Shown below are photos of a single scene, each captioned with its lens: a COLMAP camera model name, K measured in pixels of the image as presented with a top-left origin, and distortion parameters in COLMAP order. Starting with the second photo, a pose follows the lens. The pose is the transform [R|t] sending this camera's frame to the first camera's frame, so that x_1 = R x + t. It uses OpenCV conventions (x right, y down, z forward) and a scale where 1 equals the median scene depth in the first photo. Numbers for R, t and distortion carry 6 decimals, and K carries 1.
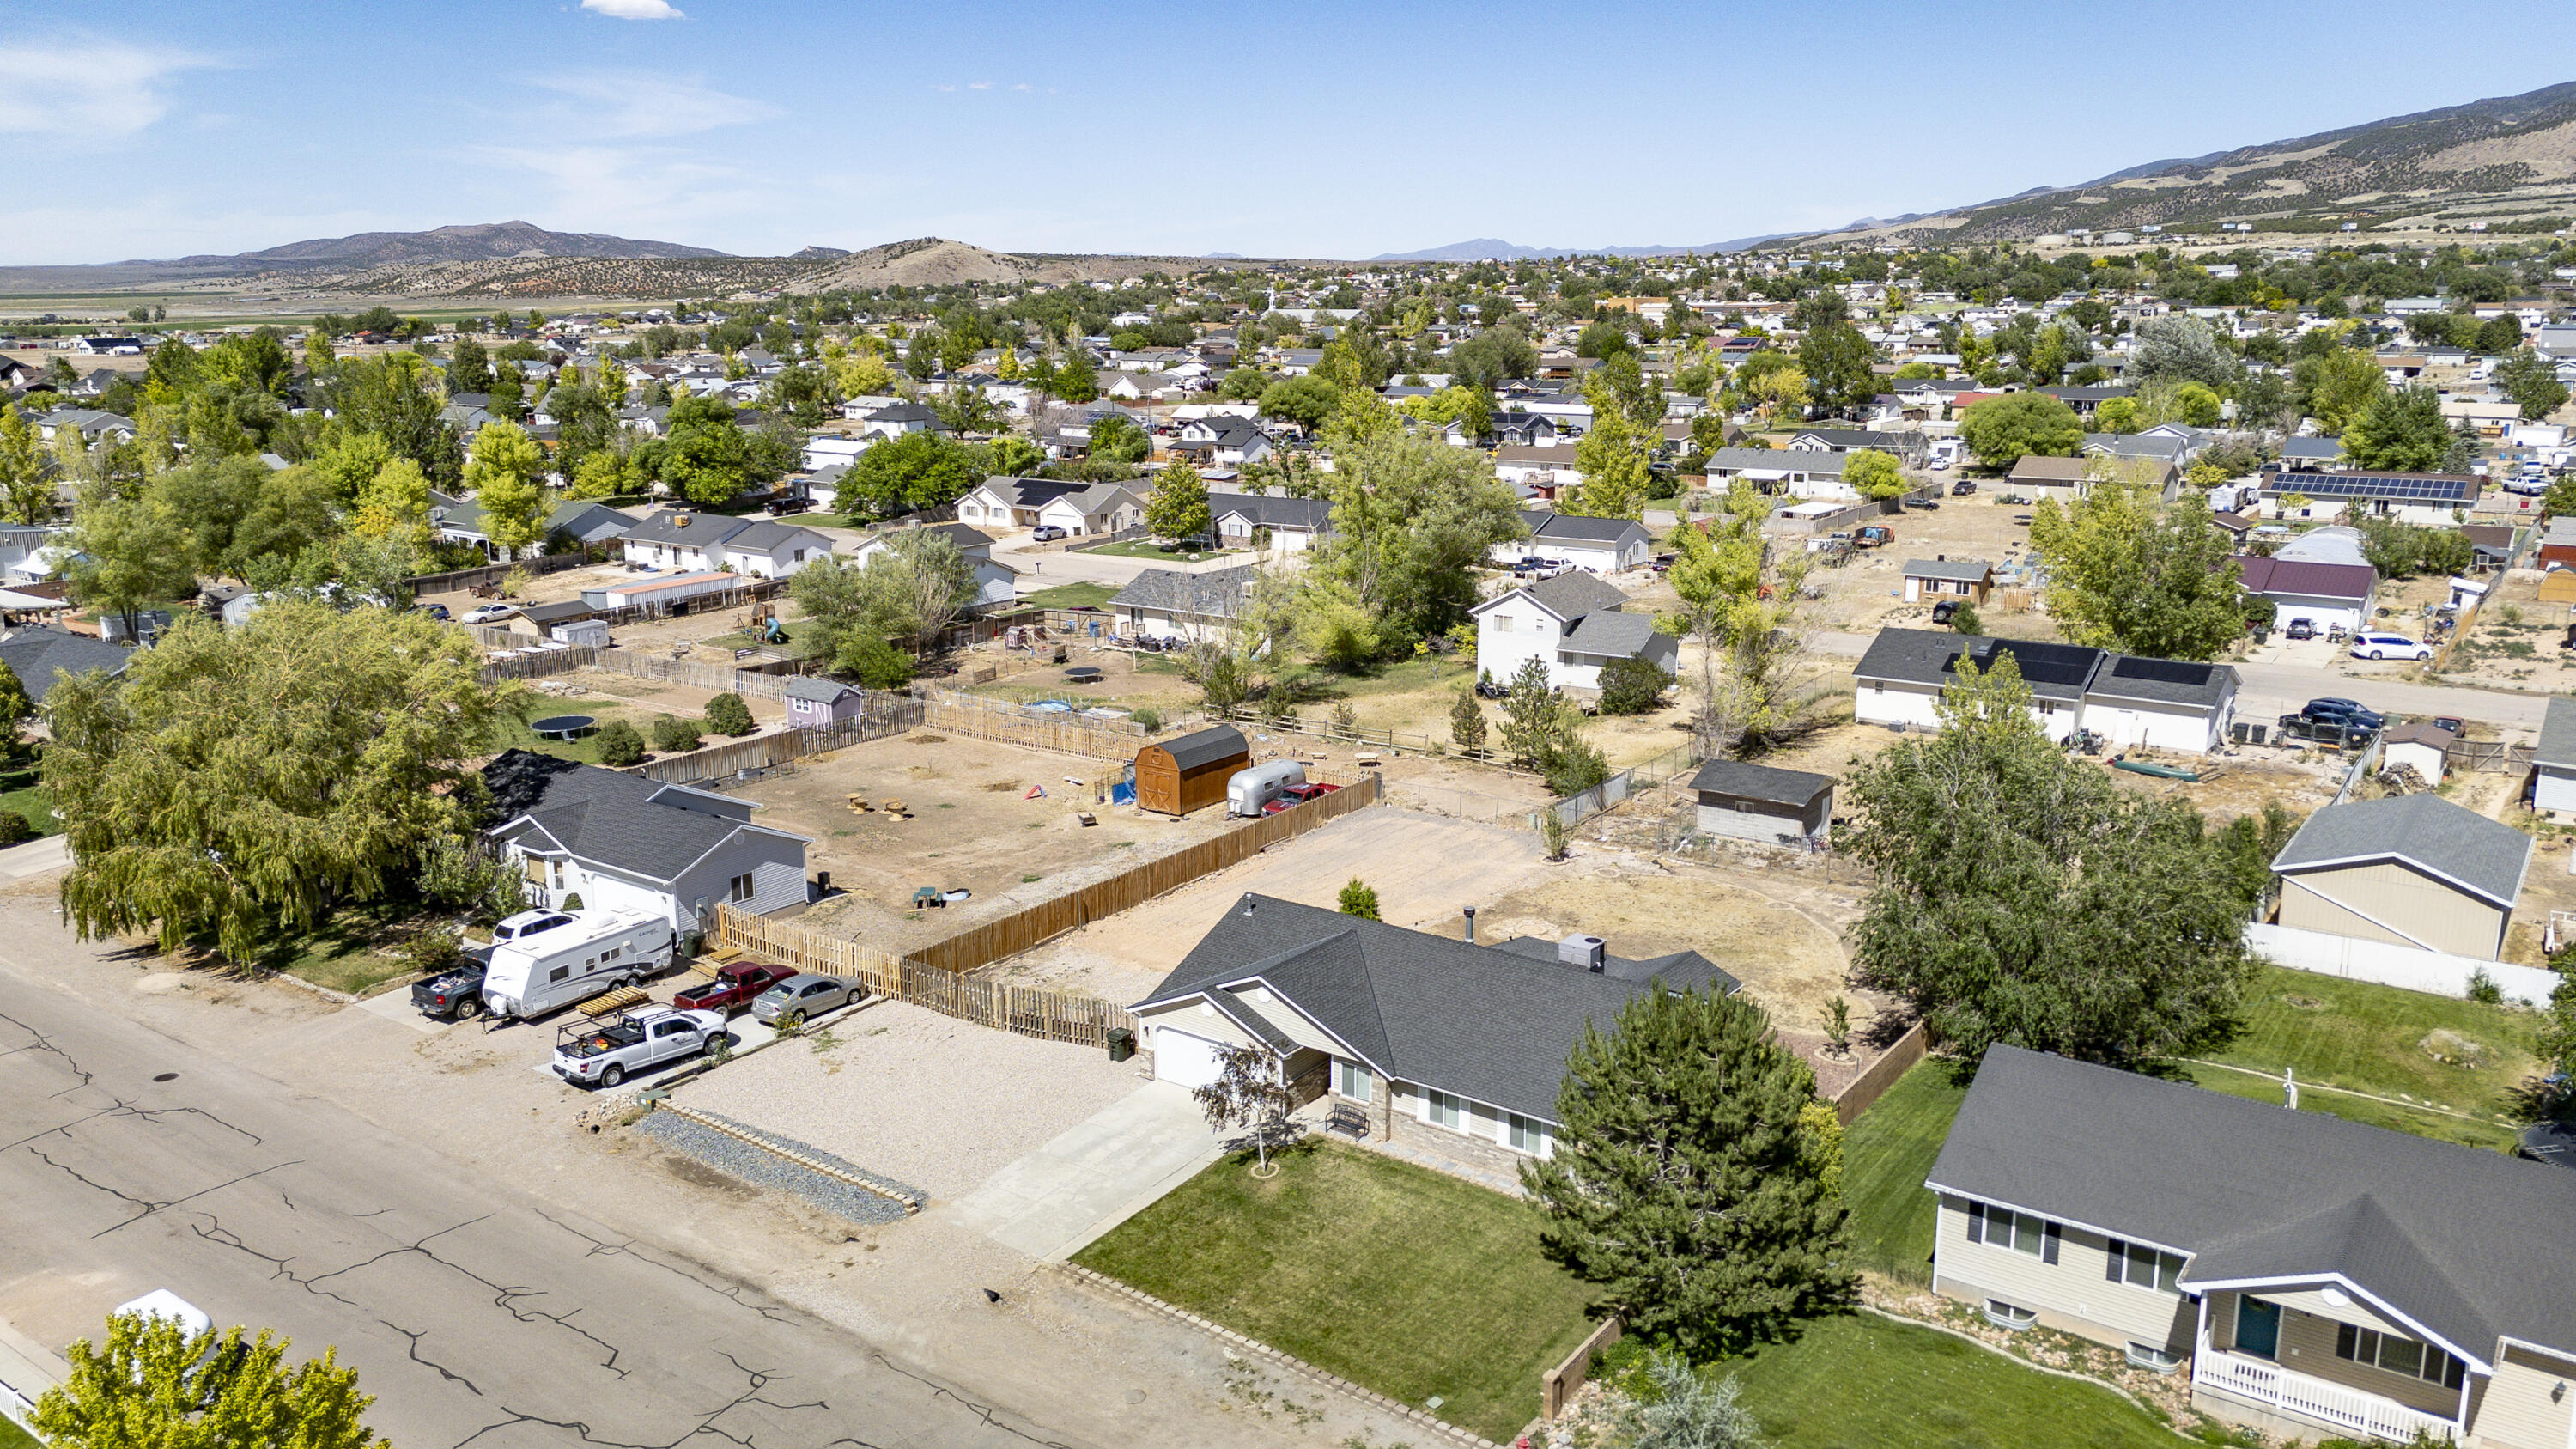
lens RADIAL K [[1892.0, 0, 1296.4], [0, 1892.0, 720.2], [0, 0, 1]] dist [0.076307, -0.067052]
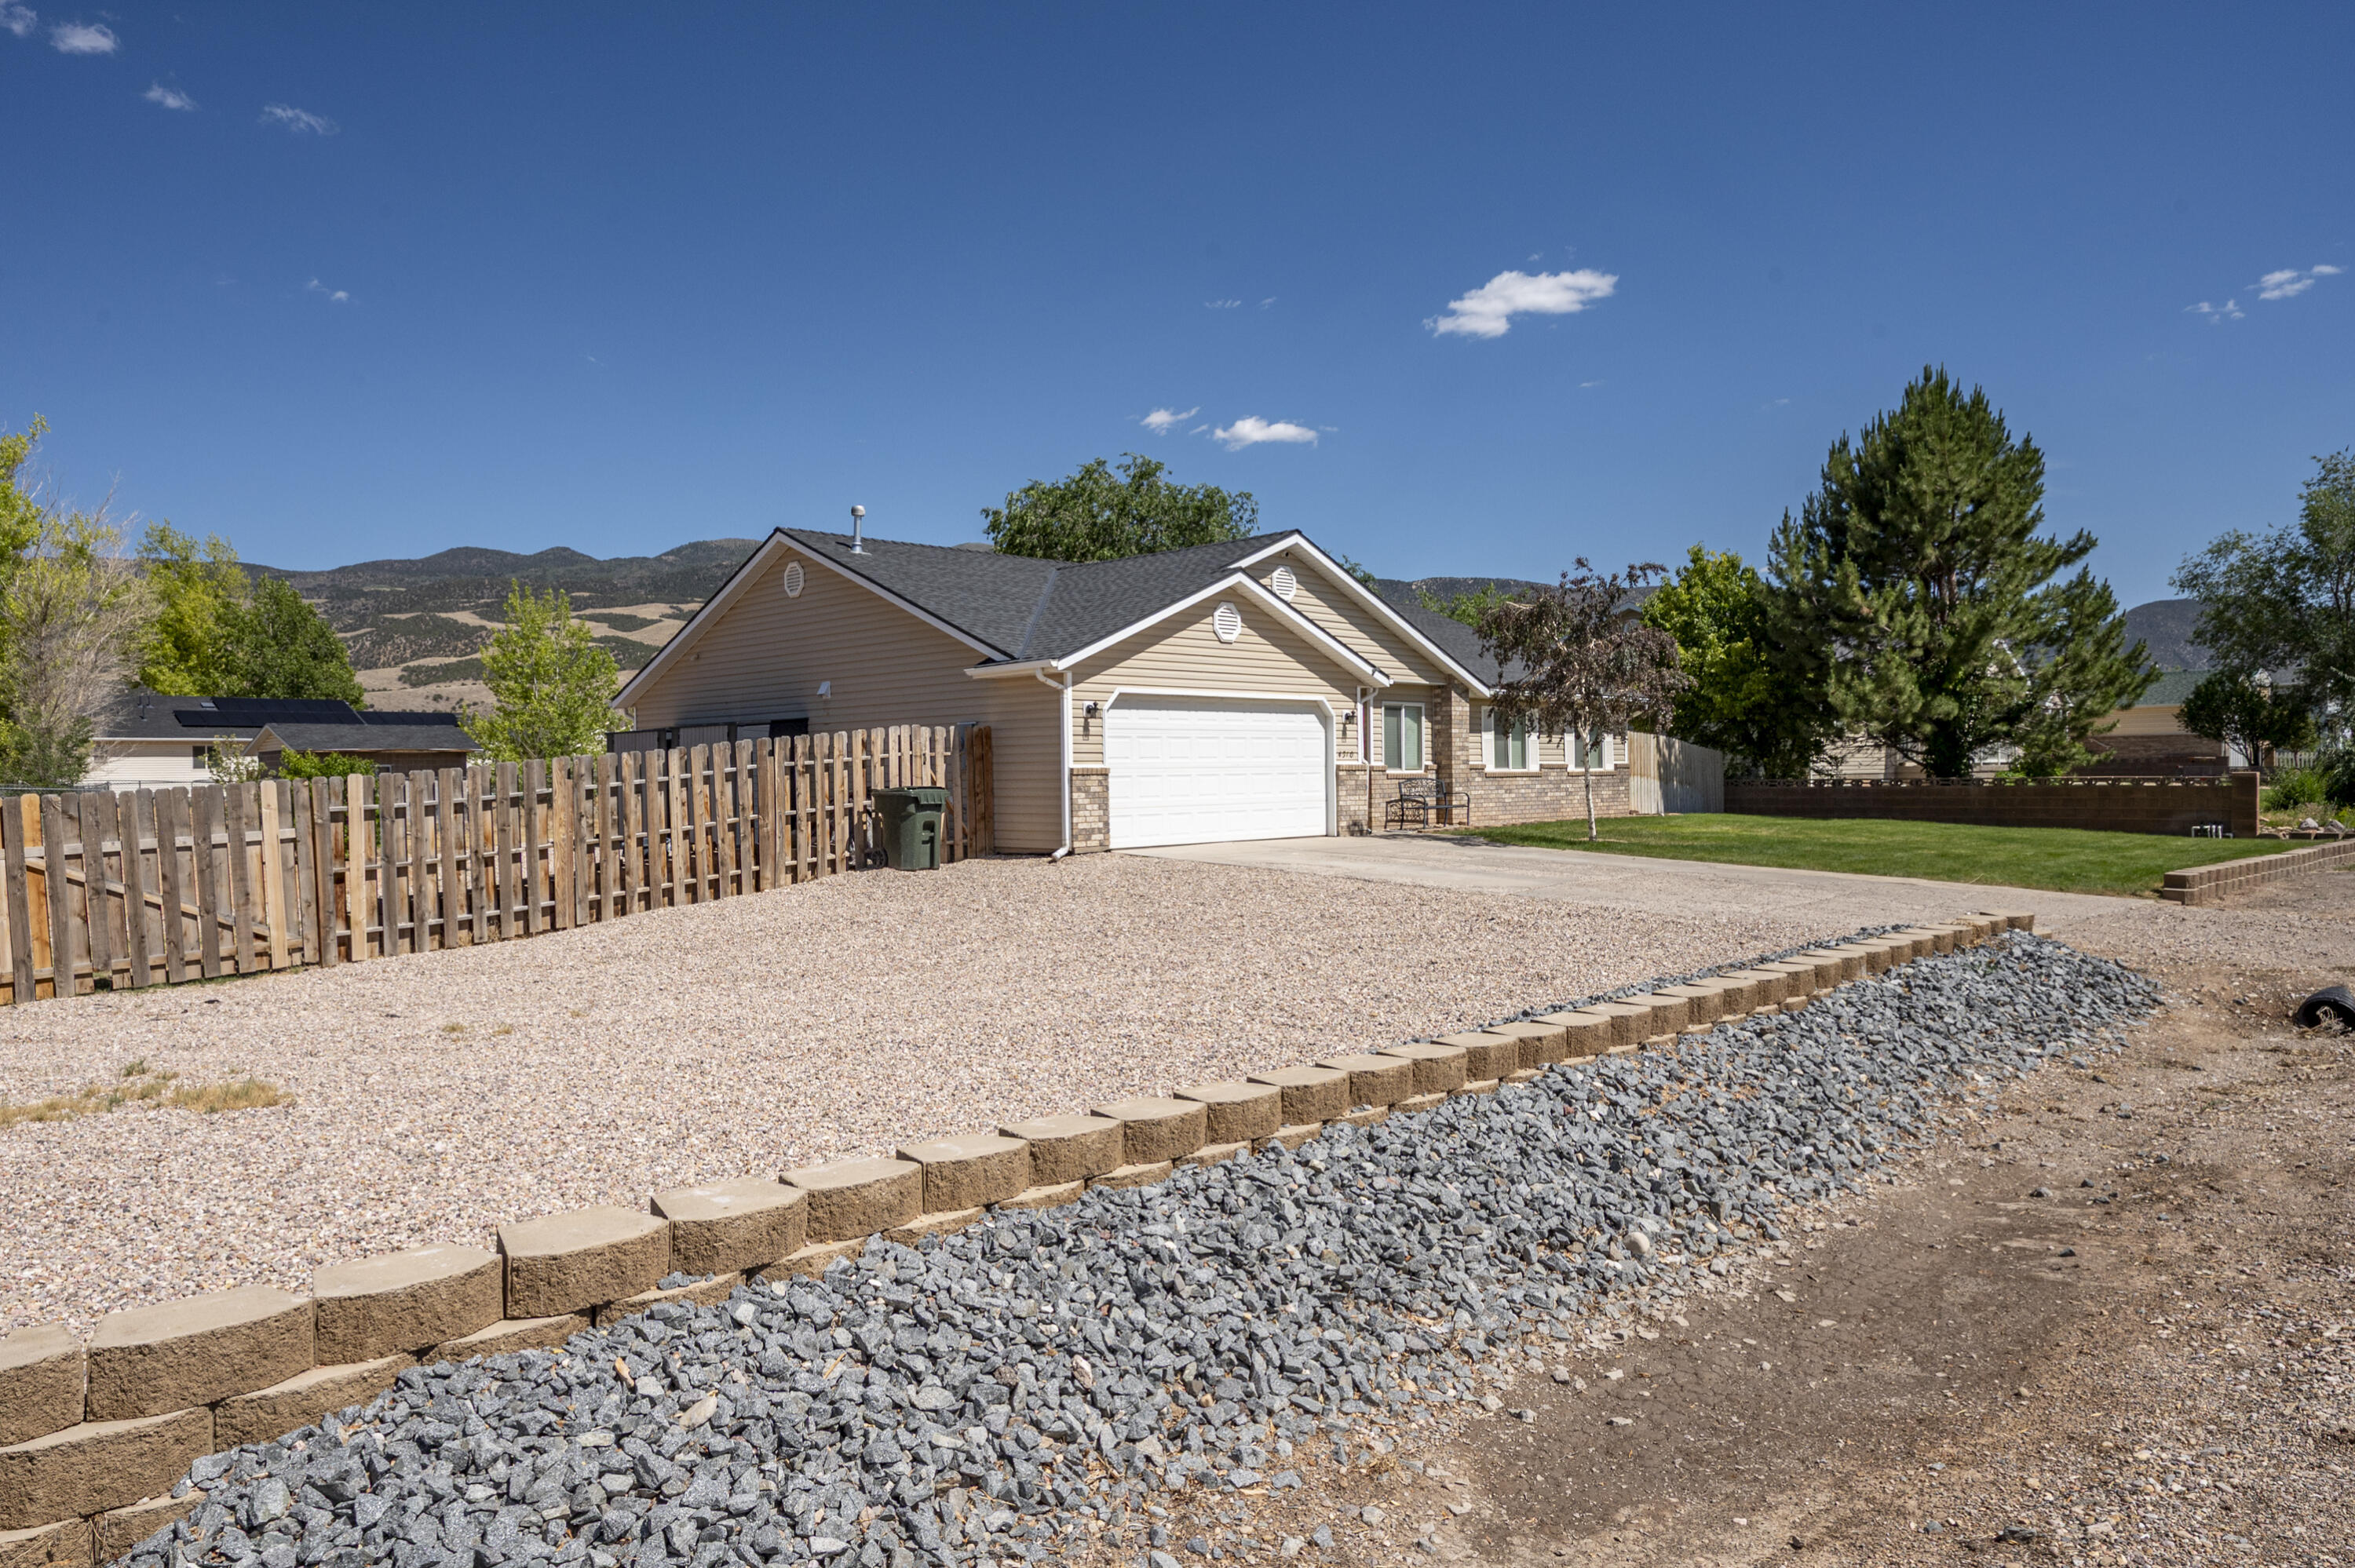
lens RADIAL K [[1502.5, 0, 1164.6], [0, 1502.5, 789.6], [0, 0, 1]] dist [-0.002496, -0.002821]
pose [[0.143967, -0.006808, 0.989559, -0.226181], [0.228237, 0.973245, -0.026510, 0.115448], [-0.962903, 0.229671, 0.141669, 0.578769]]
